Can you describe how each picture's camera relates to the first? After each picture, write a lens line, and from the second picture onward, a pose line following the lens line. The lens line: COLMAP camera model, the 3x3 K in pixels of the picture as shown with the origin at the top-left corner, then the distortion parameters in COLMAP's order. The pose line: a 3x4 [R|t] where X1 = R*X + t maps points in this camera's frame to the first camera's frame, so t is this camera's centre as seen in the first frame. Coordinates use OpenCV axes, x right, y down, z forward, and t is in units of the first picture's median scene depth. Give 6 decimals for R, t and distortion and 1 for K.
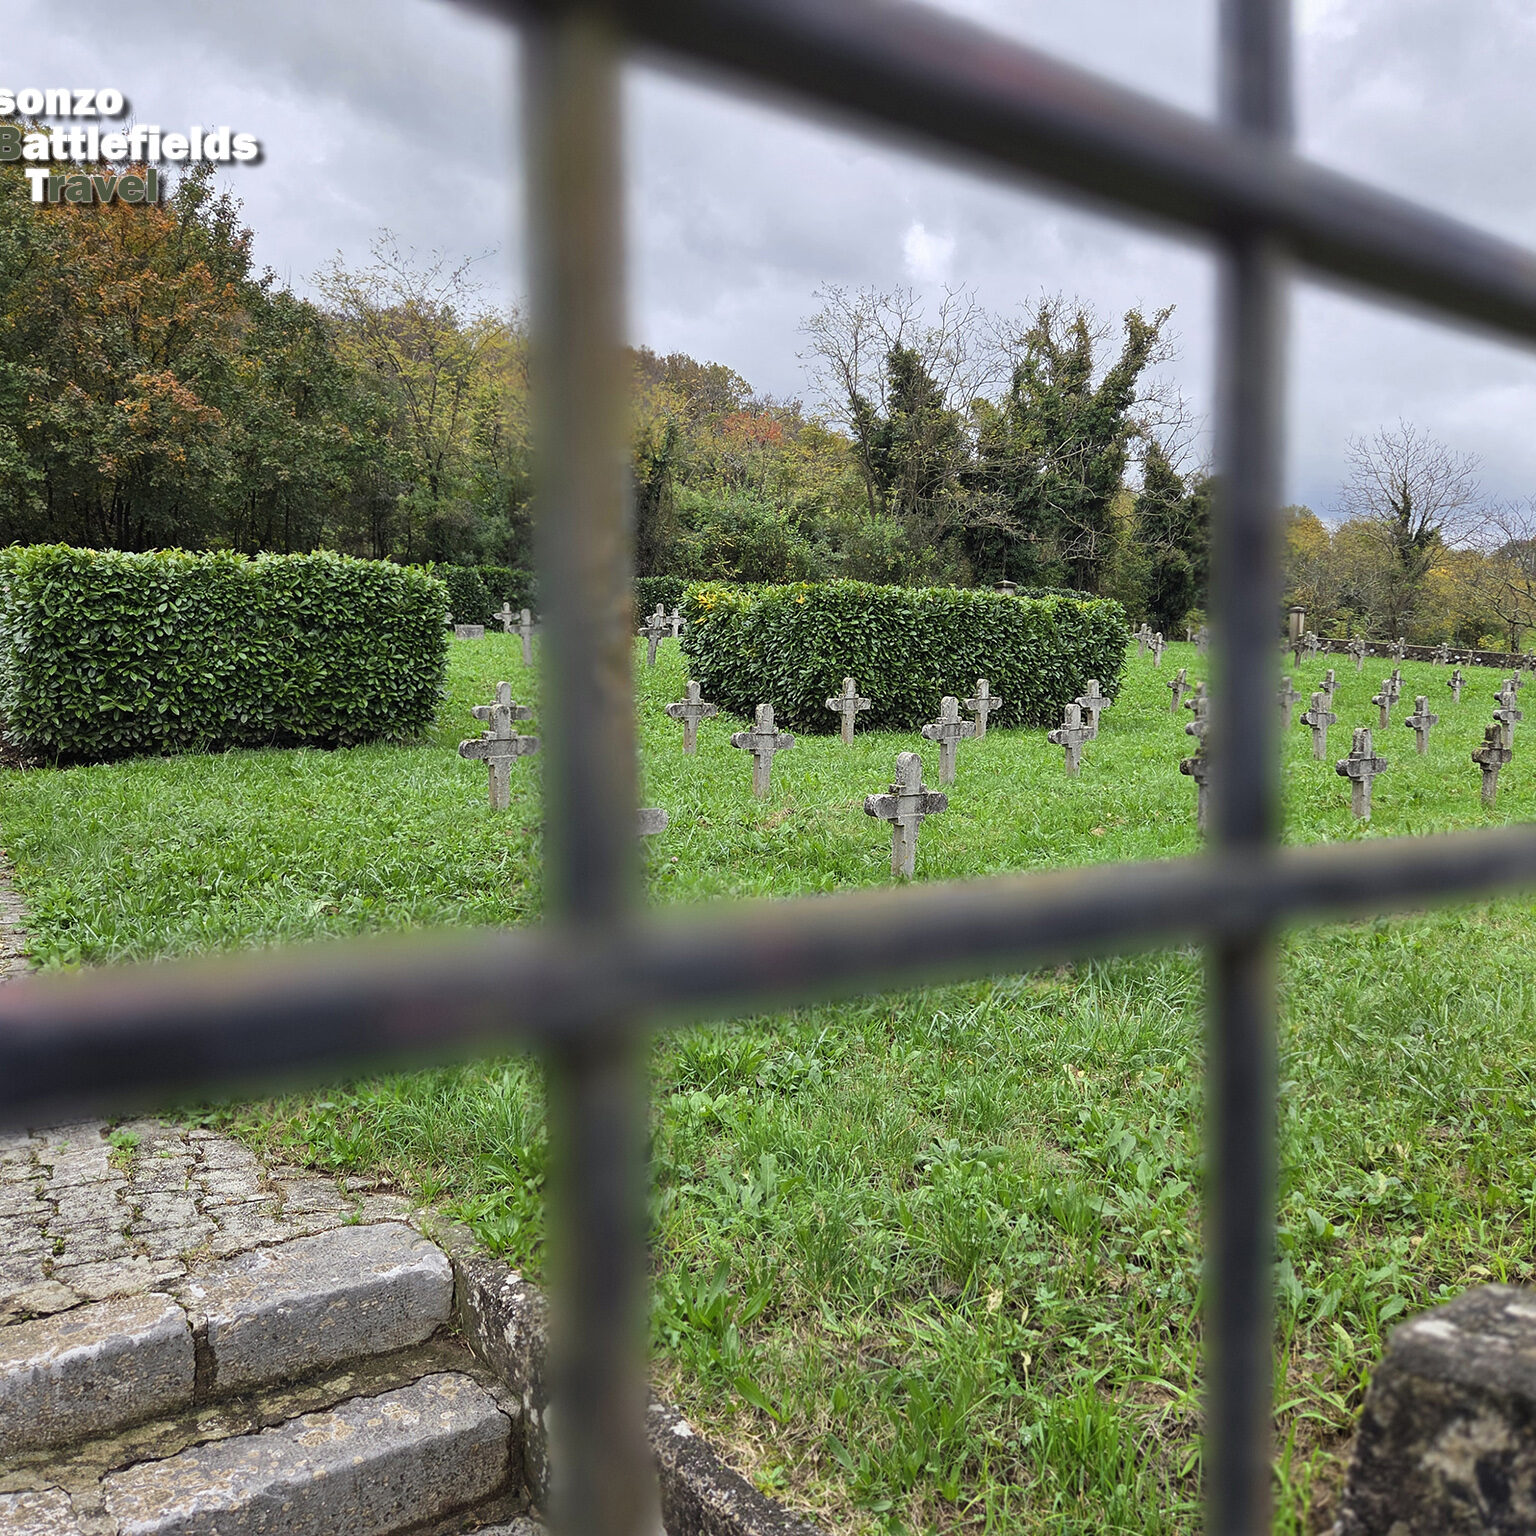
lens RADIAL K [[1338.4, 0, 768.0], [0, 1338.4, 768.0], [0, 0, 1]] dist [0.089097, -0.097491]
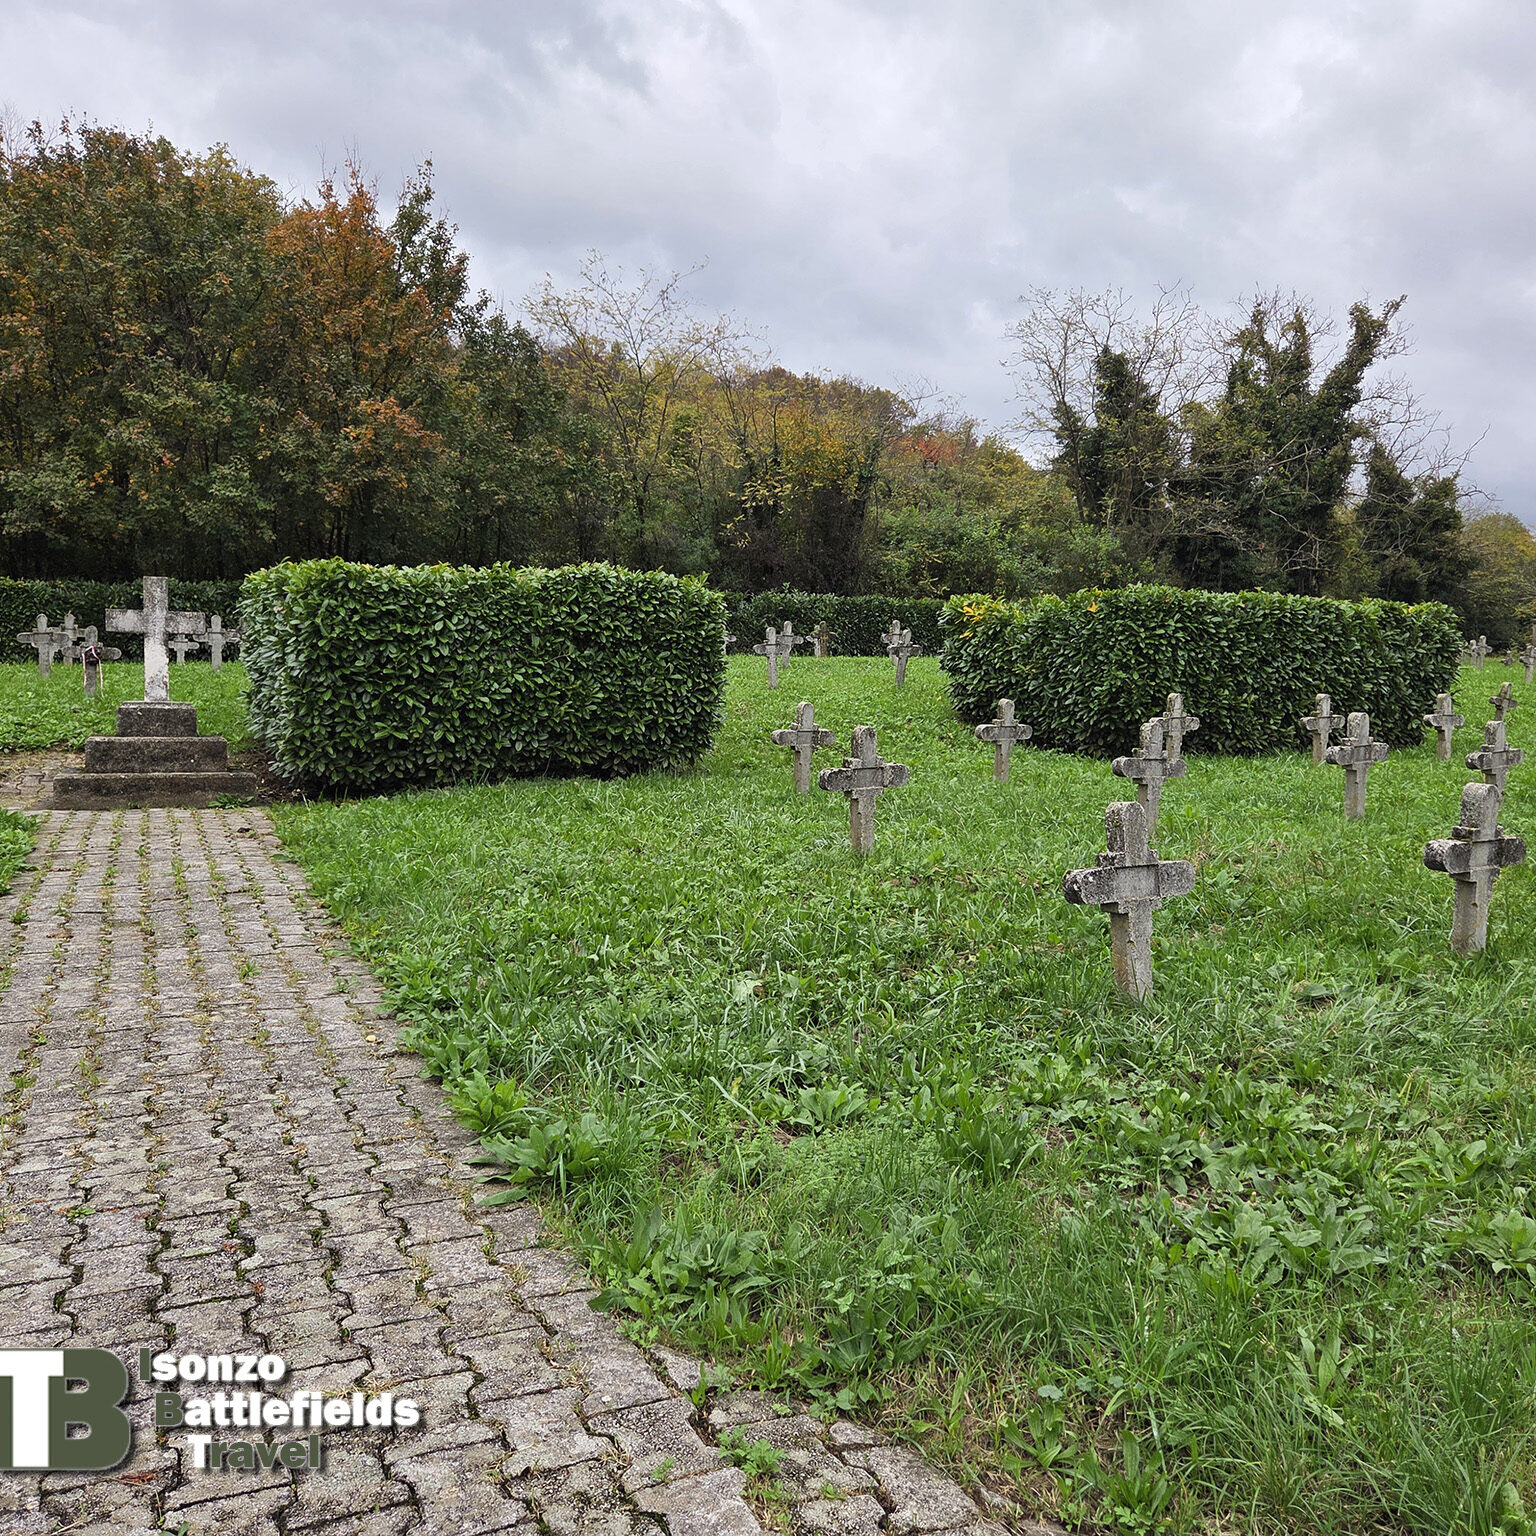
lens RADIAL K [[1334.2, 0, 768.0], [0, 1334.2, 768.0], [0, 0, 1]] dist [0.088930, -0.092241]
pose [[0.993534, -0.005051, -0.113420, -0.080145], [0.002903, 0.999813, -0.019094, -0.002727], [0.113495, 0.018641, 0.993364, 0.082914]]
